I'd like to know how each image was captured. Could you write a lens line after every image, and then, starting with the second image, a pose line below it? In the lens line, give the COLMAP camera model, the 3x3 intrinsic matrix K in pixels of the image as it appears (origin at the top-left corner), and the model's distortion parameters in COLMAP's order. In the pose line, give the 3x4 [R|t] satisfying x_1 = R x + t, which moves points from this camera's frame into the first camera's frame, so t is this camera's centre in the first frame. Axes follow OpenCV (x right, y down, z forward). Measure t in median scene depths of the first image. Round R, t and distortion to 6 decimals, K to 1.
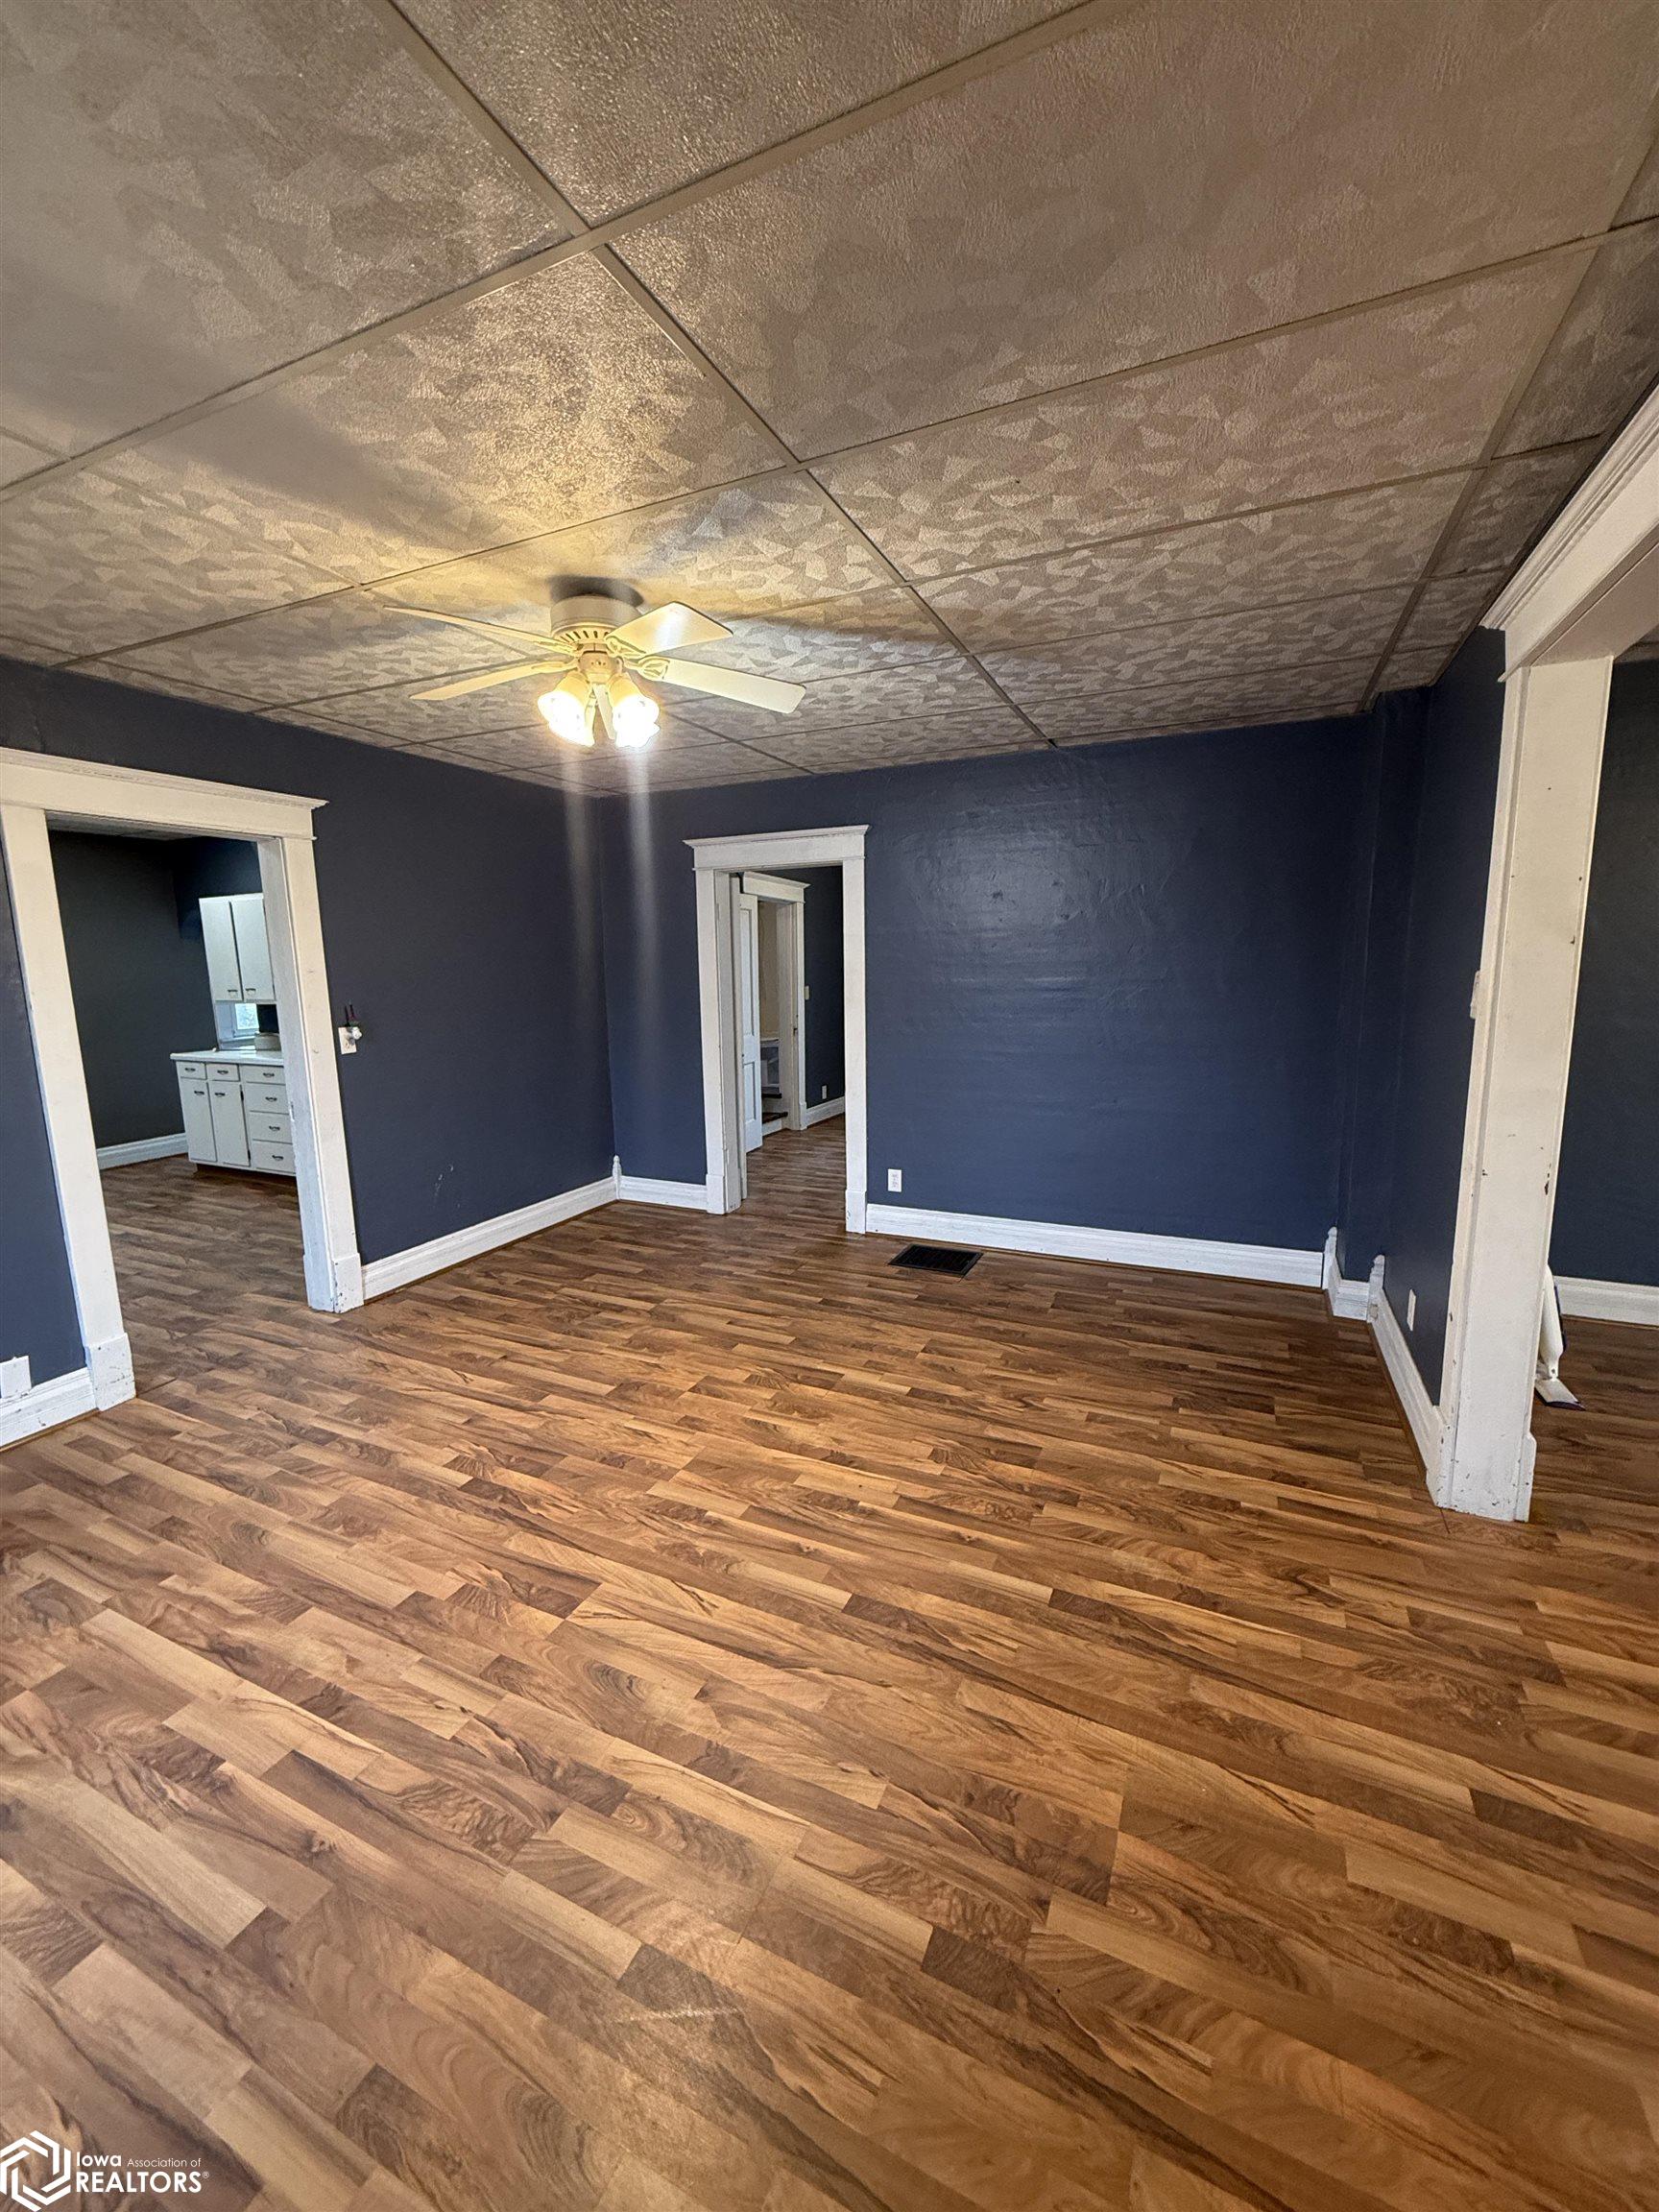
lens RADIAL K [[886.5, 0, 841.2], [0, 886.5, 1099.3], [0, 0, 1]] dist [-0.003634, 0.000181]
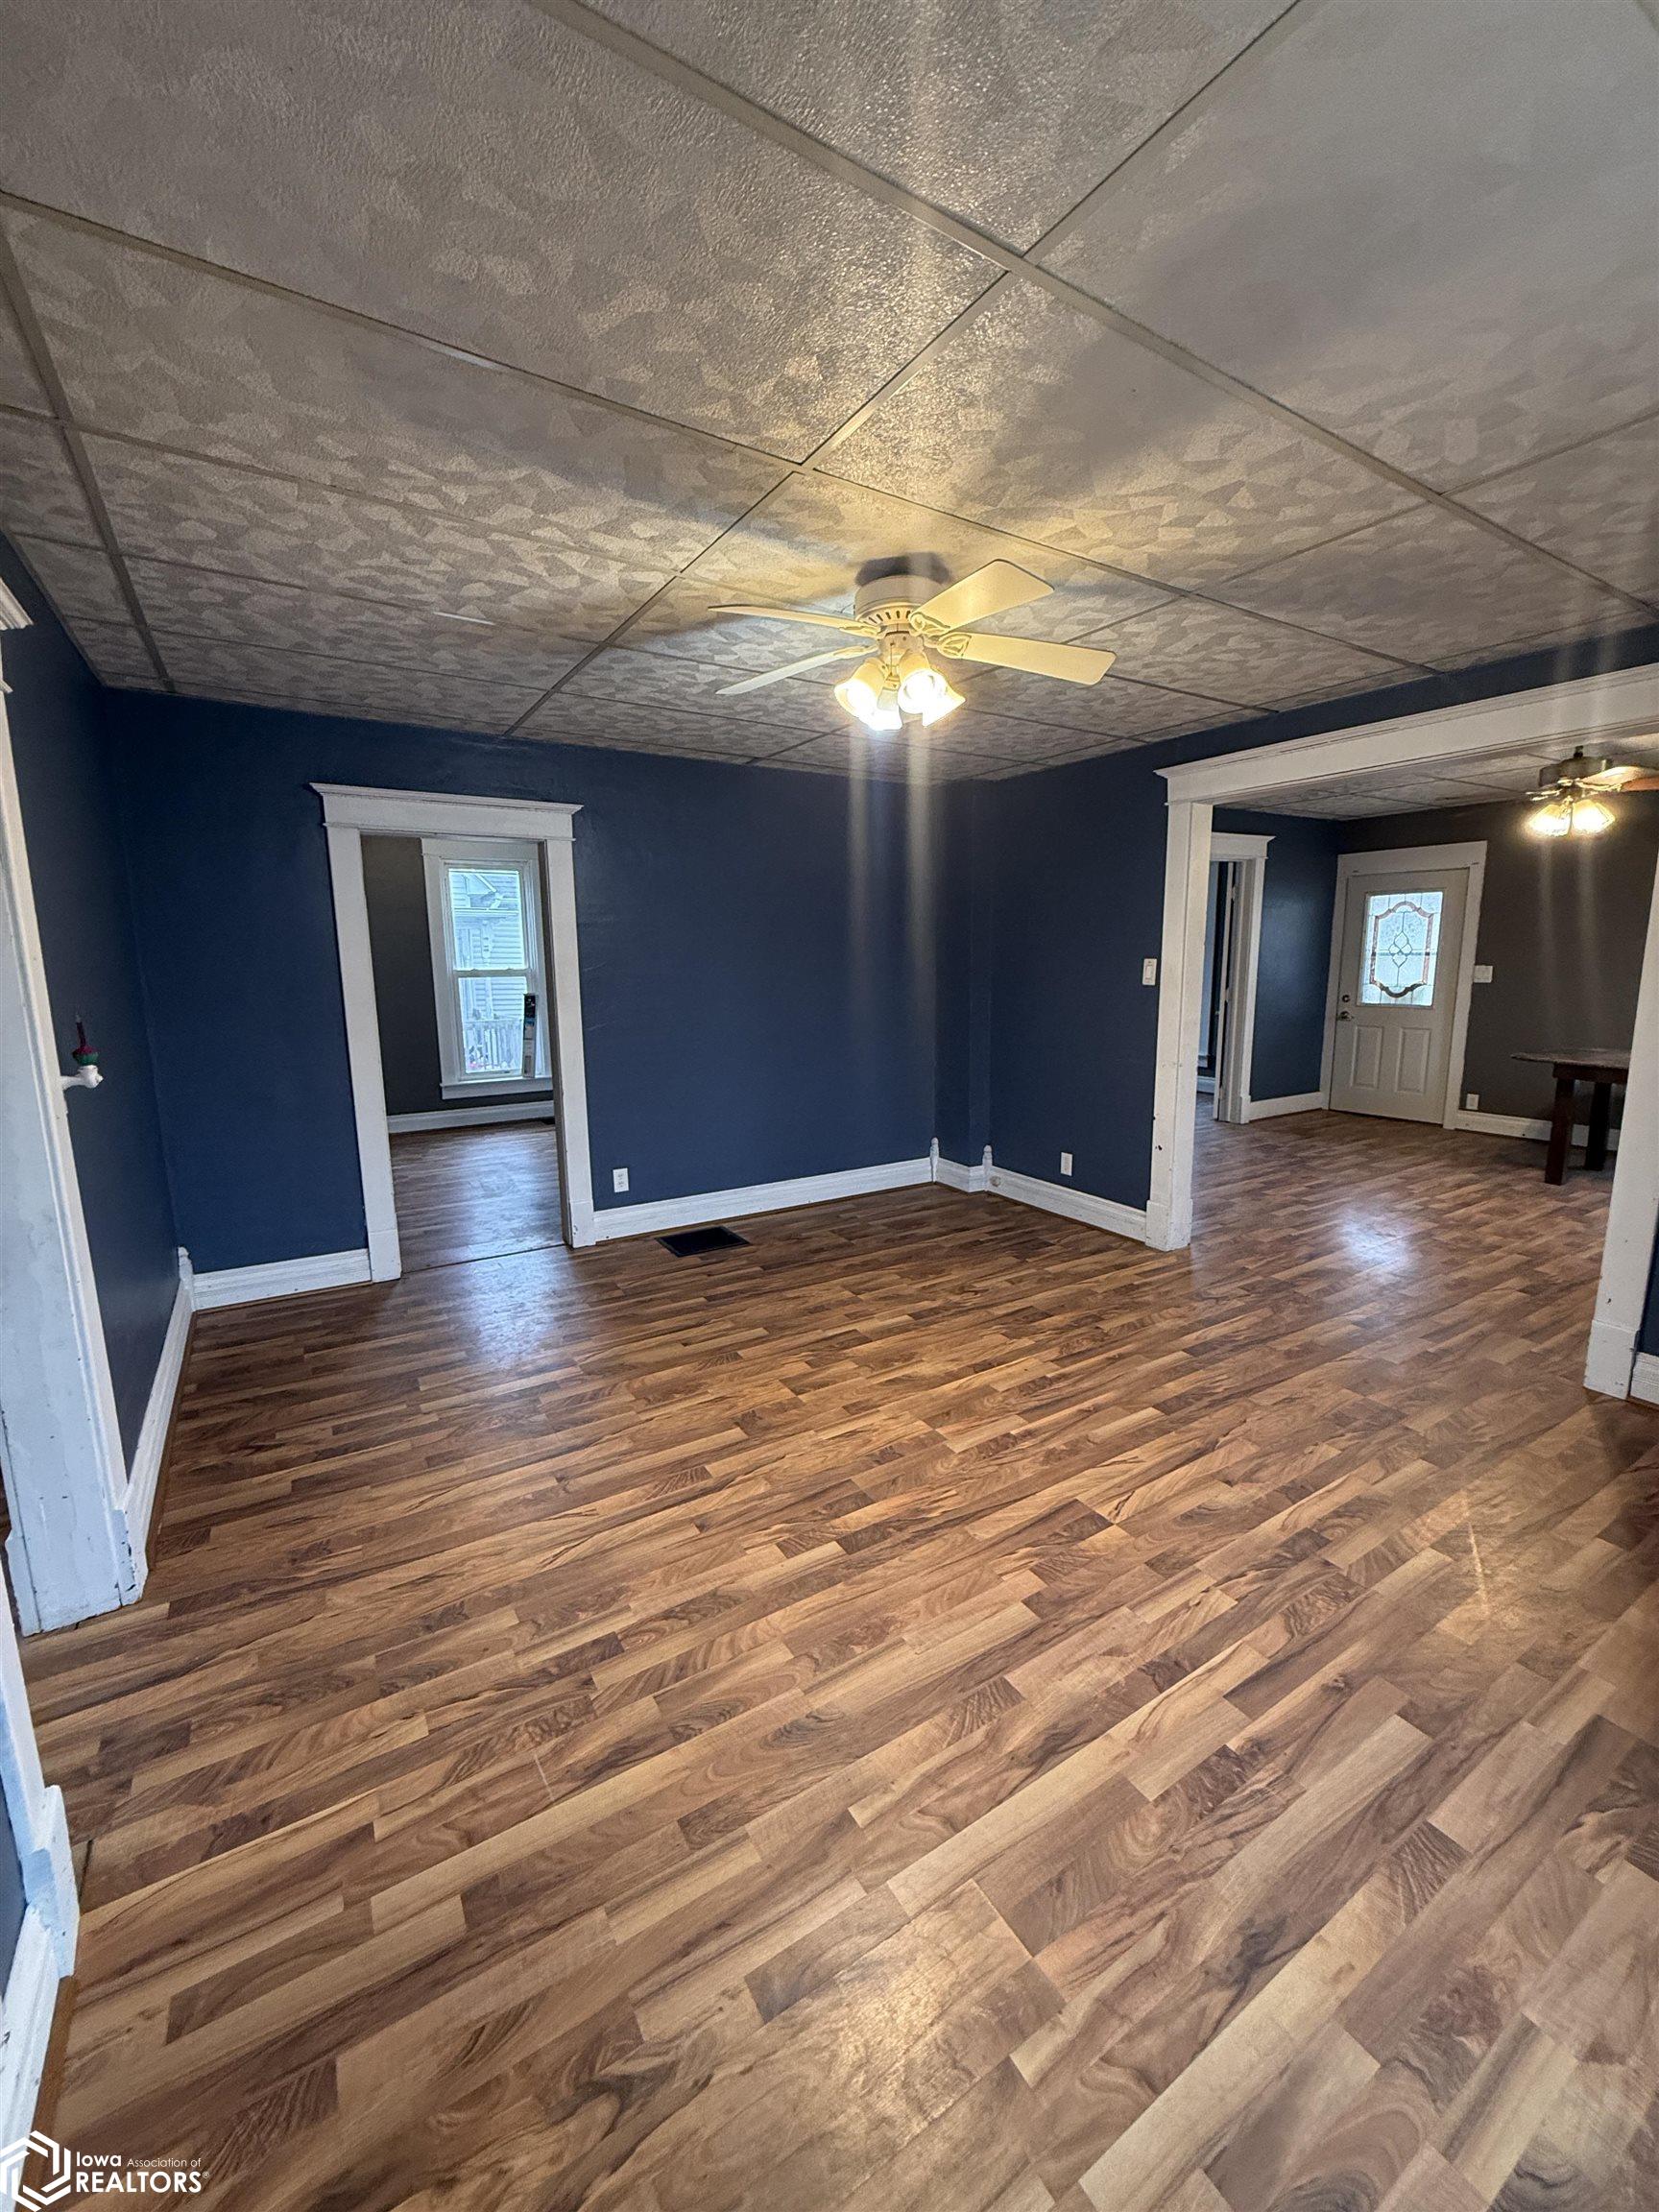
lens RADIAL K [[886.5, 0, 816.5], [0, 886.5, 1100.0], [0, 0, 1]] dist [-0.003634, 0.000181]
pose [[0.550173, -0.128872, 0.825046, -1.100929], [0.126762, 0.989459, 0.070023, -0.063797], [-0.825373, 0.066059, 0.560710, 0.507260]]
